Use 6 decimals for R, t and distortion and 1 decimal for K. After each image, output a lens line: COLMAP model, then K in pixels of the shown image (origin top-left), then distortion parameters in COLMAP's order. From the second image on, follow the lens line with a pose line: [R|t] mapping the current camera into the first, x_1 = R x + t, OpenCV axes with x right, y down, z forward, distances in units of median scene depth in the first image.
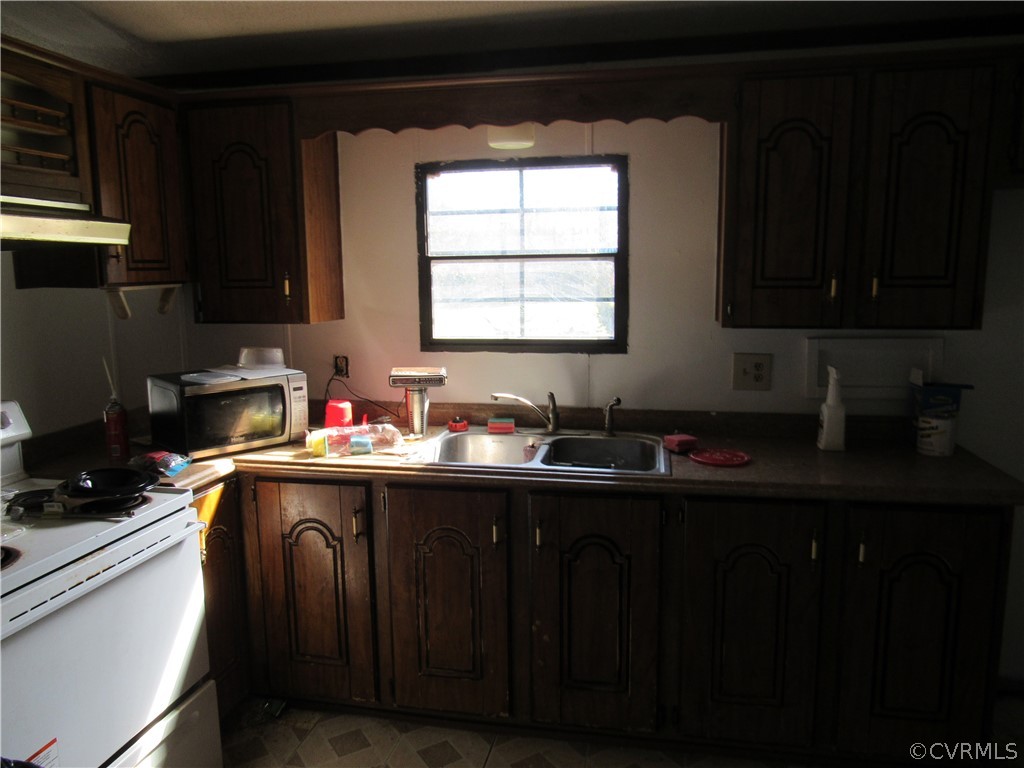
lens RADIAL K [[718.9, 0, 512.0], [0, 718.9, 384.0], [0, 0, 1]] dist [-0.009633, -0.001950]
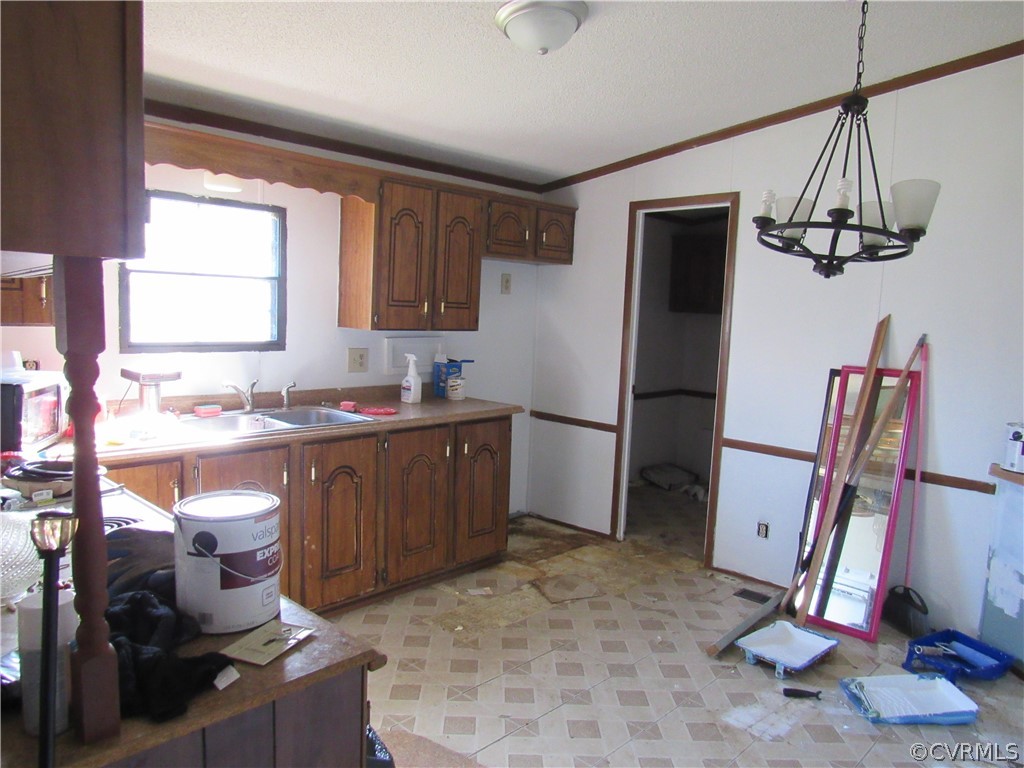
lens RADIAL K [[736.2, 0, 512.0], [0, 736.2, 384.0], [0, 0, 1]] dist [0.042120, 0.000198]
pose [[0.538249, -0.059859, 0.840657, -0.941677], [0.083774, 0.996334, 0.017306, 0.038969], [-0.838612, 0.061111, 0.541291, -0.141486]]
